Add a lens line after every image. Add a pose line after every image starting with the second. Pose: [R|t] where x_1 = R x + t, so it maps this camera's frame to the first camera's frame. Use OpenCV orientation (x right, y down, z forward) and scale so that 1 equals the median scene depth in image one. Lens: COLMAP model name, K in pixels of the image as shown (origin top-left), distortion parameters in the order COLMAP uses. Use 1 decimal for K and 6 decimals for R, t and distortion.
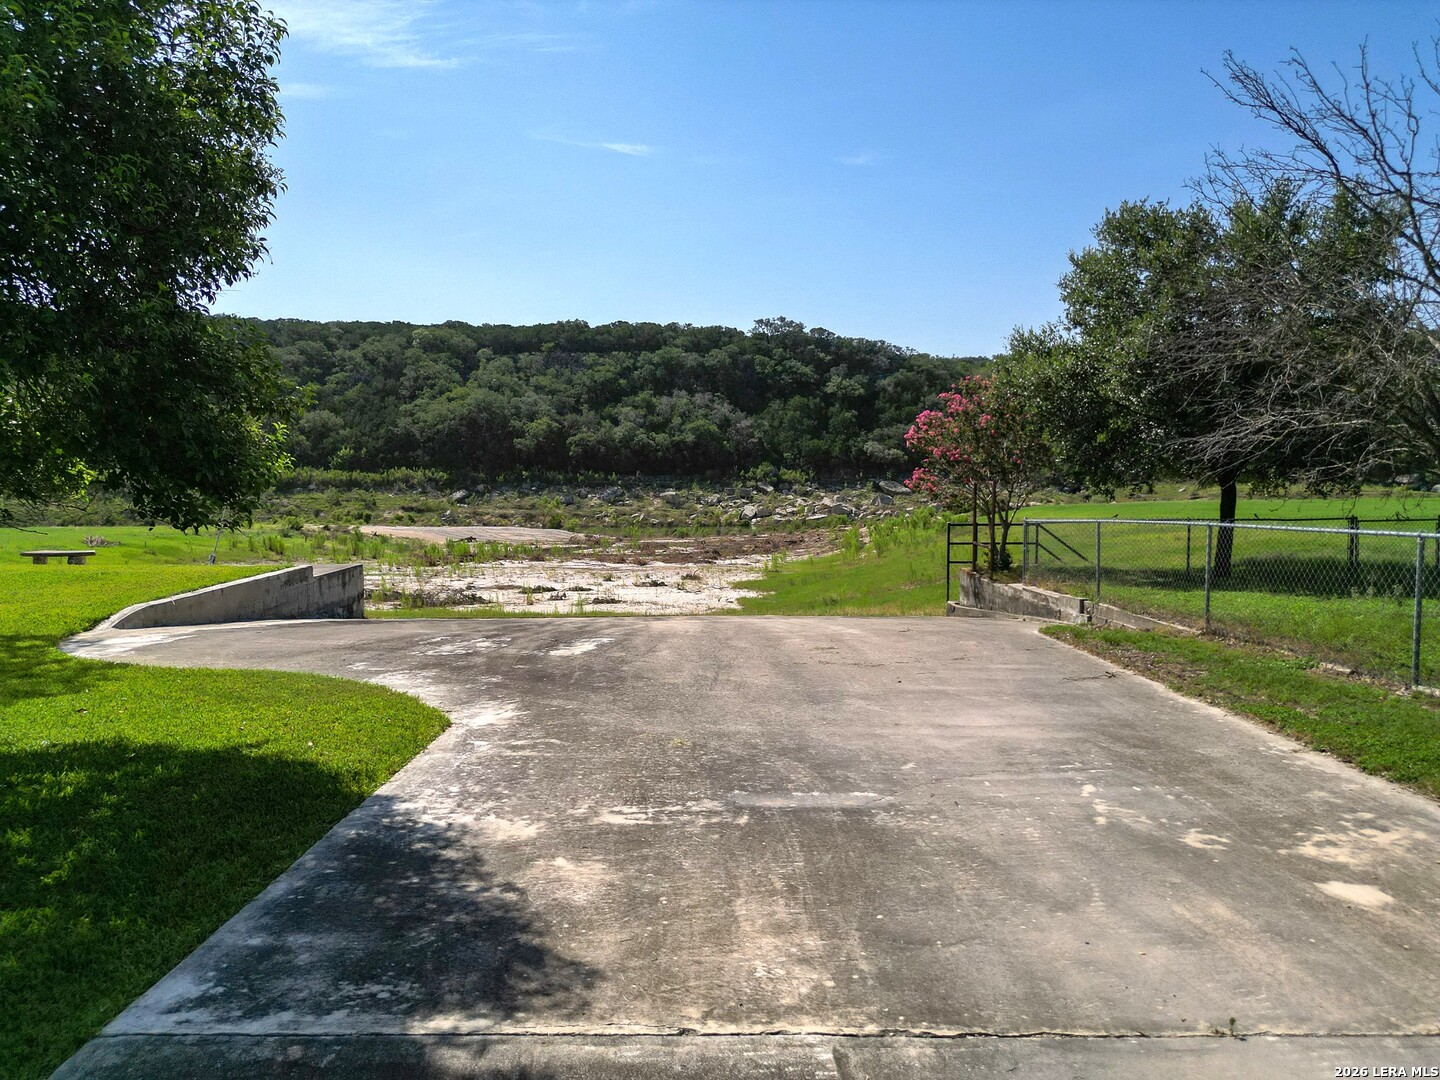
lens RADIAL K [[1010.7, 0, 722.6], [0, 1010.7, 544.0], [0, 0, 1]] dist [0.076718, -0.084622]
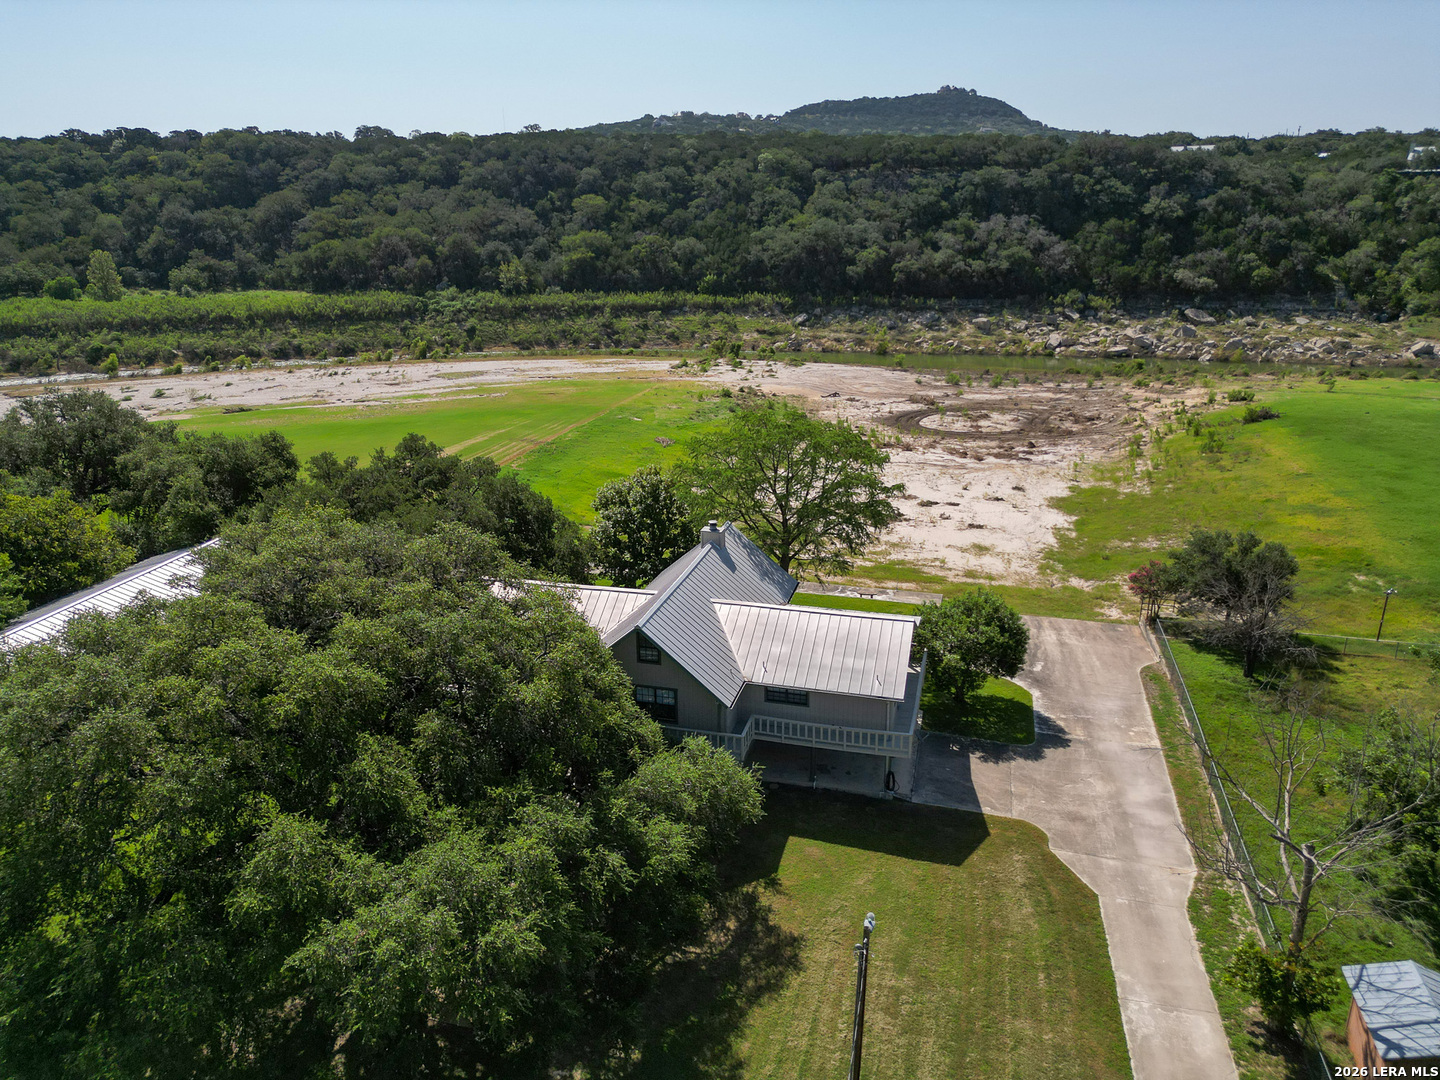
lens RADIAL K [[1010.7, 0, 719.6], [0, 1010.7, 541.9], [0, 0, 1]] dist [0.076718, -0.084622]
pose [[0.963075, 0.082520, -0.256275, -0.020743], [-0.016084, 0.967804, 0.251189, -0.086188], [0.268752, -0.237792, 0.933396, -0.197636]]
